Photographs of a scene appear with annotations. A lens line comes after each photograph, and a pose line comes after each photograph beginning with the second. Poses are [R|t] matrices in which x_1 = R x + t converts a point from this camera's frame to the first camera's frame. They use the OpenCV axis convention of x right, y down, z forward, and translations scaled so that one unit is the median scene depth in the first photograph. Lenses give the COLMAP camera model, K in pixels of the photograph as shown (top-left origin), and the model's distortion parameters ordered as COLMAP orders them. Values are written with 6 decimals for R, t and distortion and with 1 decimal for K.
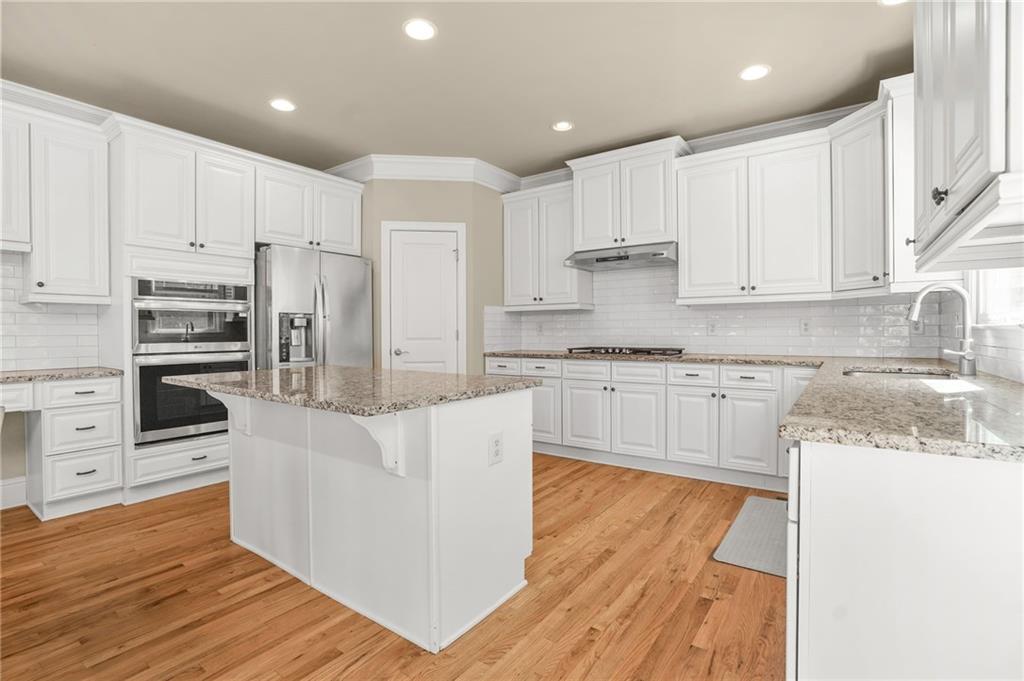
lens RADIAL K [[479.9, 0, 511.7], [0, 479.9, 332.2], [0, 0, 1]] dist [-0.055991, 0.022829]
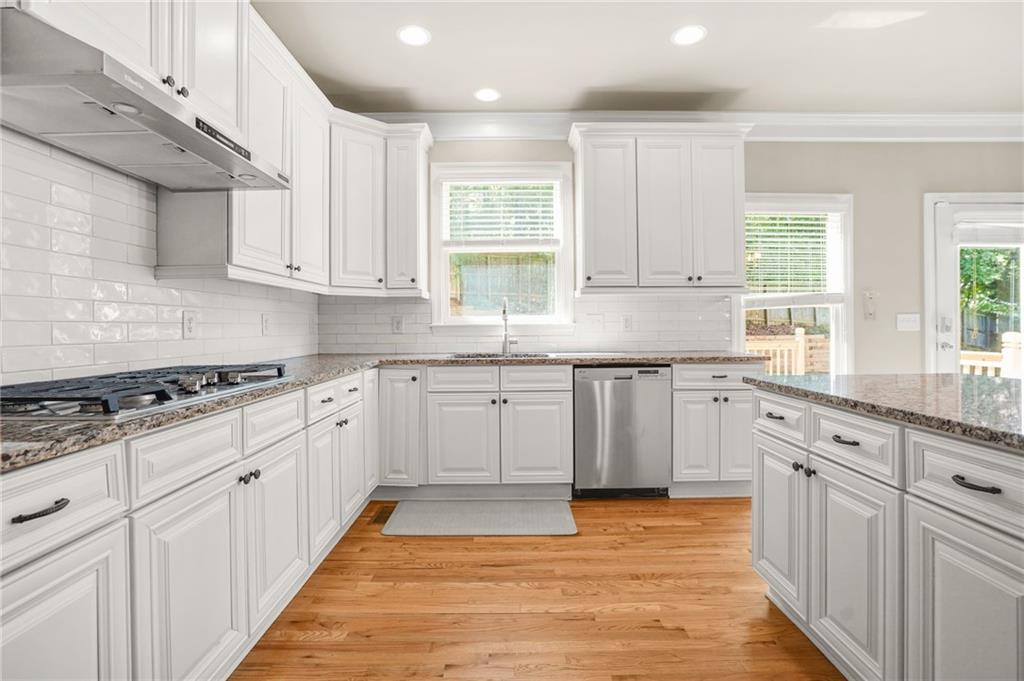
lens RADIAL K [[479.9, 0, 511.7], [0, 479.9, 332.2], [0, 0, 1]] dist [-0.055991, 0.022829]
pose [[-0.579829, -0.002038, 0.814736, -0.254878], [0.011805, 0.999871, 0.010903, -0.005156], [-0.814653, 0.015940, -0.579730, 1.139972]]
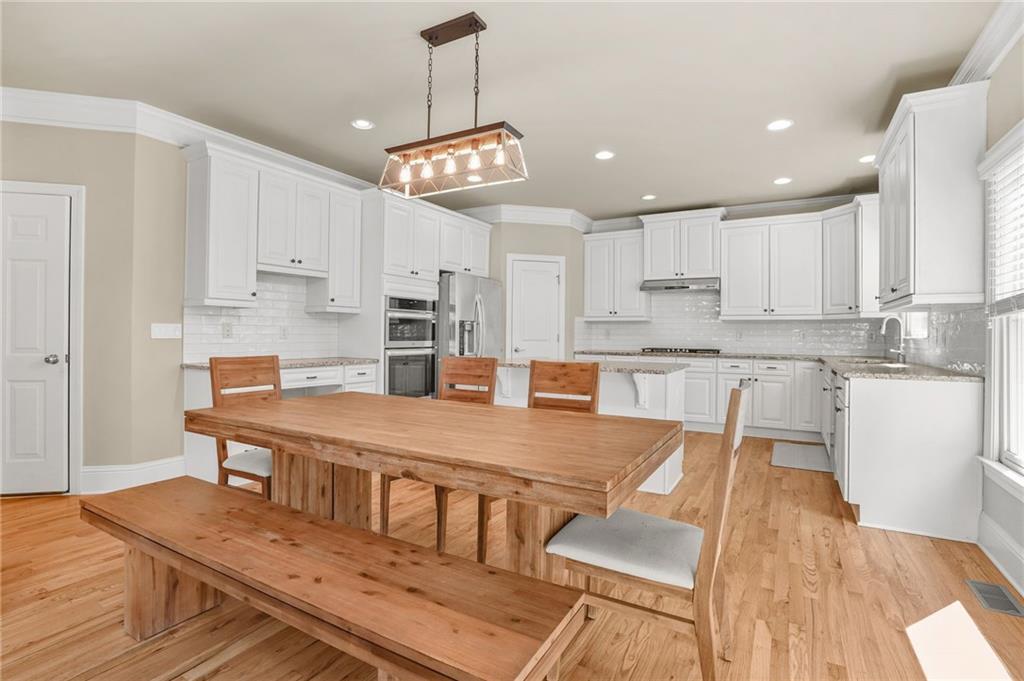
lens RADIAL K [[496.9, 0, 508.3], [0, 496.9, 325.5], [0, 0, 1]] dist [-0.054477, 0.026206]
pose [[0.994705, 0.017126, 0.101331, -0.500846], [-0.015275, 0.999702, -0.019020, -0.000397], [-0.101627, 0.017372, 0.994671, -0.495326]]
